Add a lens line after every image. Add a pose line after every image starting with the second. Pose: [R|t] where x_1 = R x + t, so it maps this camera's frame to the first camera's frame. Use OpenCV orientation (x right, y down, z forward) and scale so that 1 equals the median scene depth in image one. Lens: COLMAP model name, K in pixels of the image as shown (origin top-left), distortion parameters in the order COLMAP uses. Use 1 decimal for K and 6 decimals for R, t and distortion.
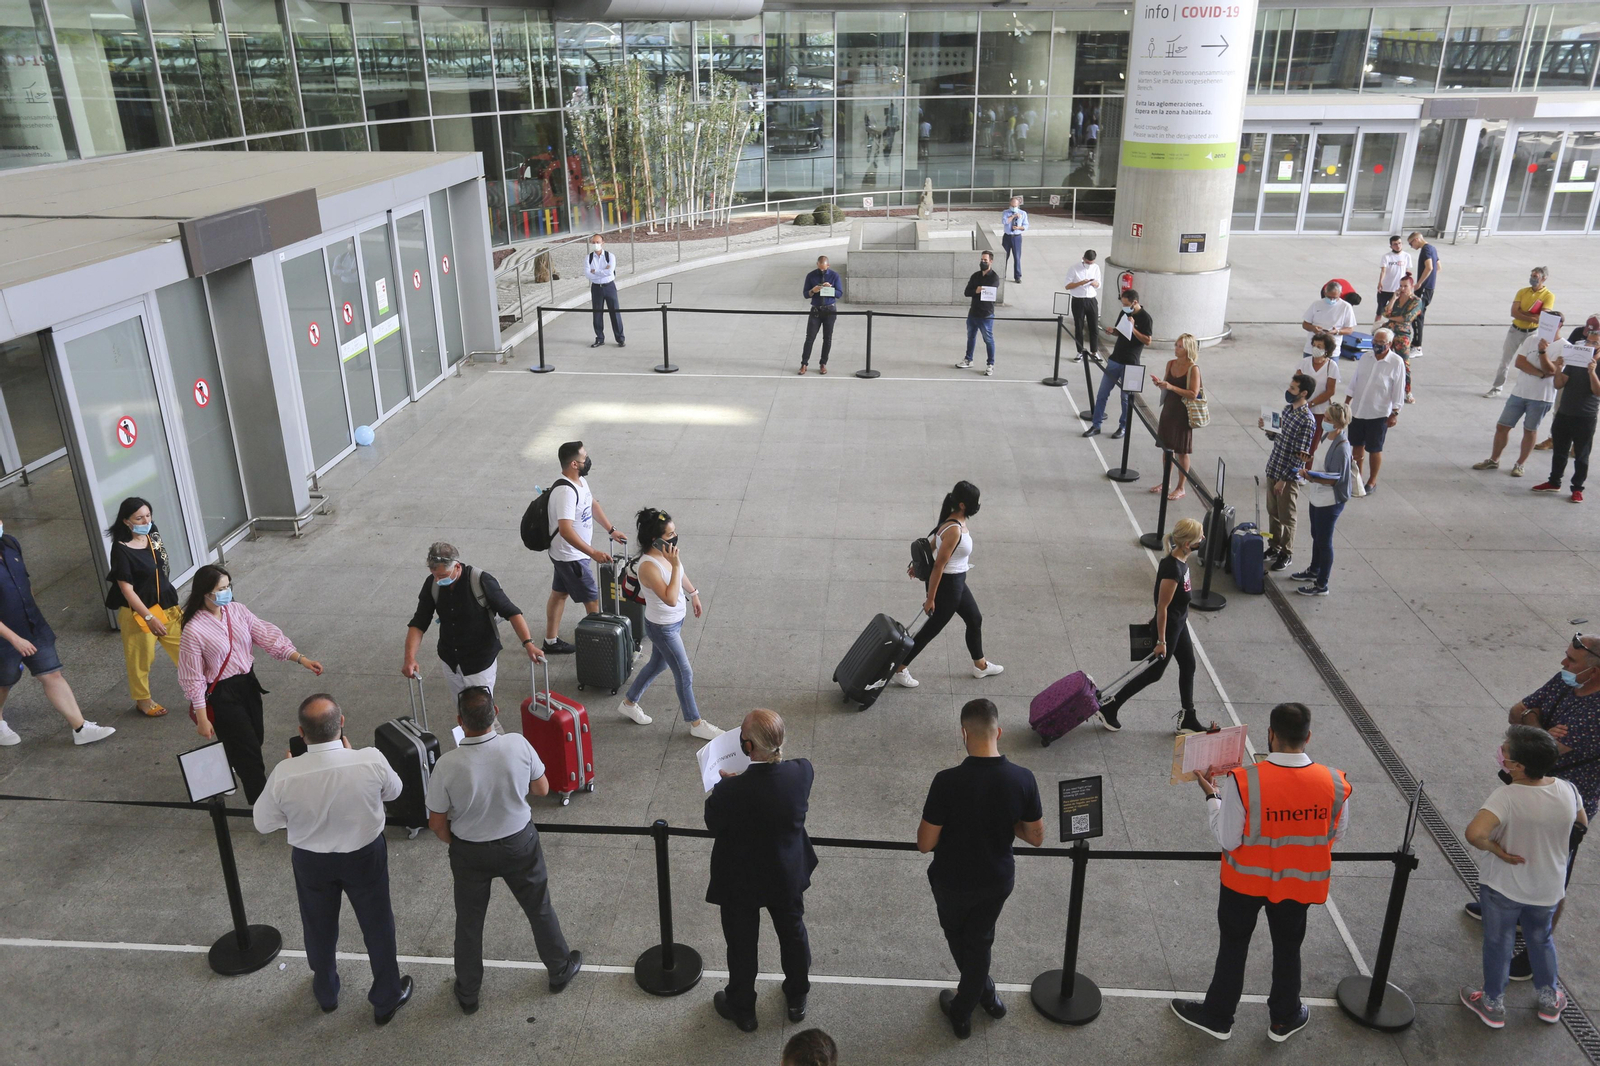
lens RADIAL K [[1215.5, 0, 800.0], [0, 1215.5, 533.0], [0, 0, 1]] dist [0.001270, 0.009410]
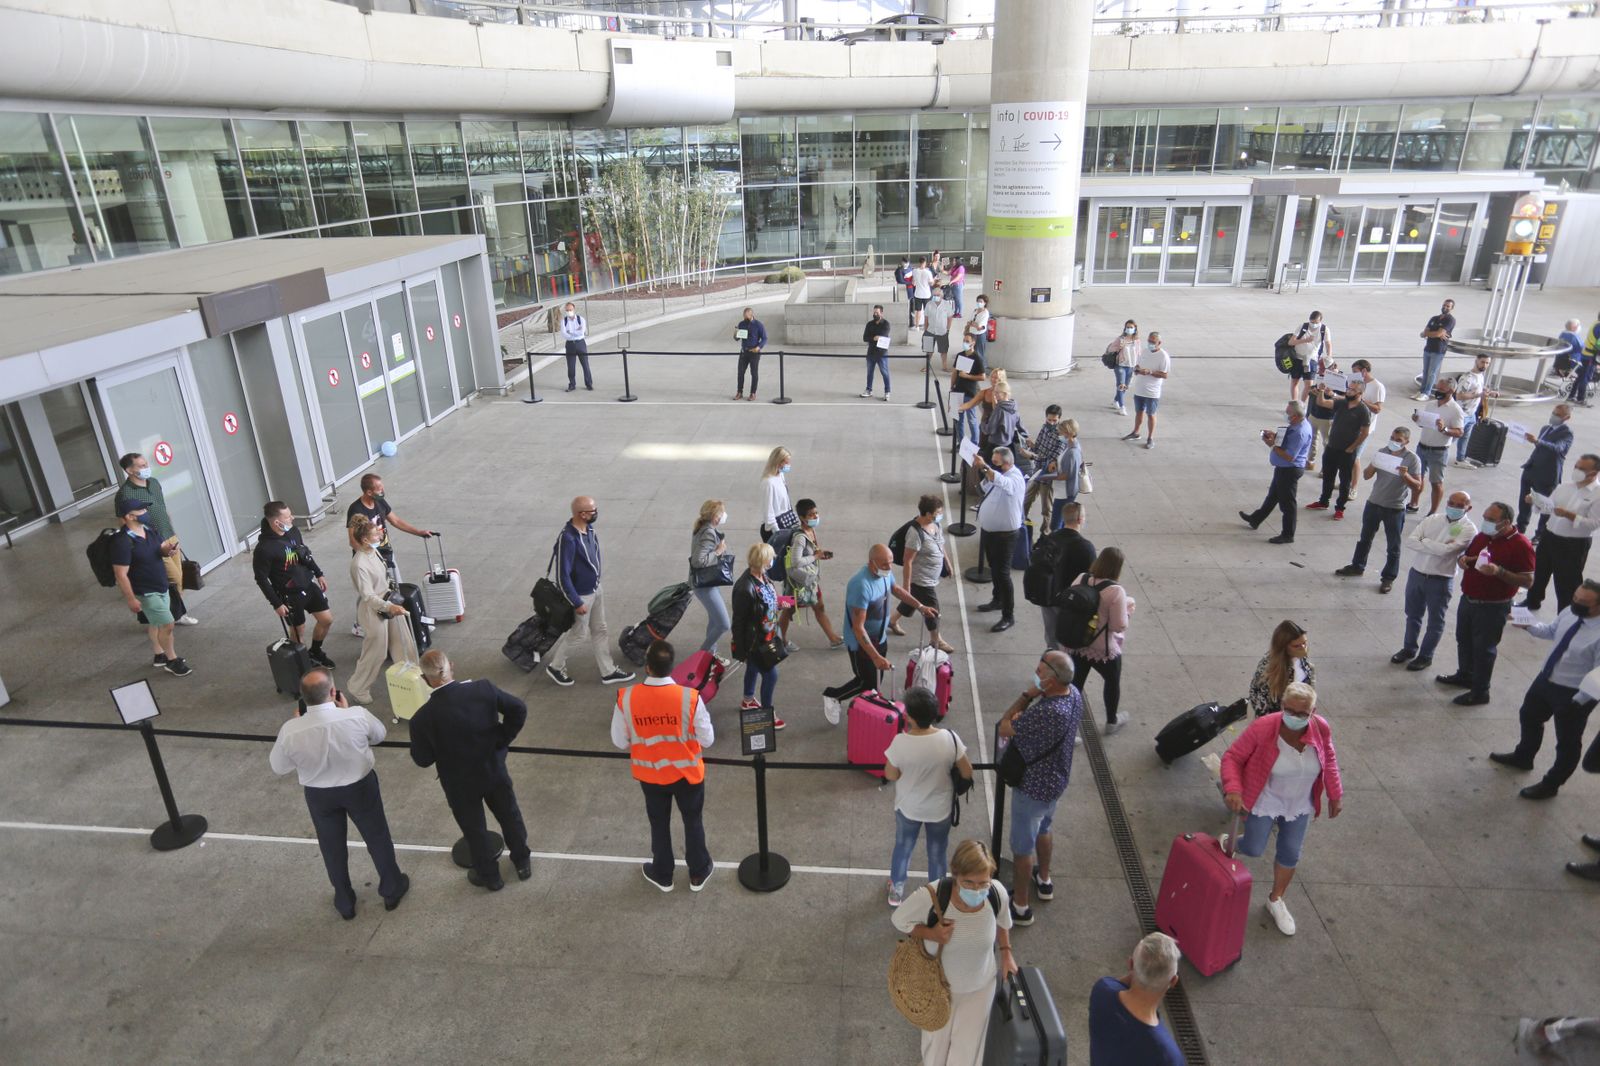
lens RADIAL K [[965.8, 0, 800.0], [0, 965.8, 533.0], [0, 0, 1]] dist [-0.040704, 0.023301]
pose [[0.999491, -0.007264, -0.031079, 0.102317], [0.007524, 0.999938, 0.008236, 0.000576], [0.031017, -0.008466, 0.999483, -0.017086]]
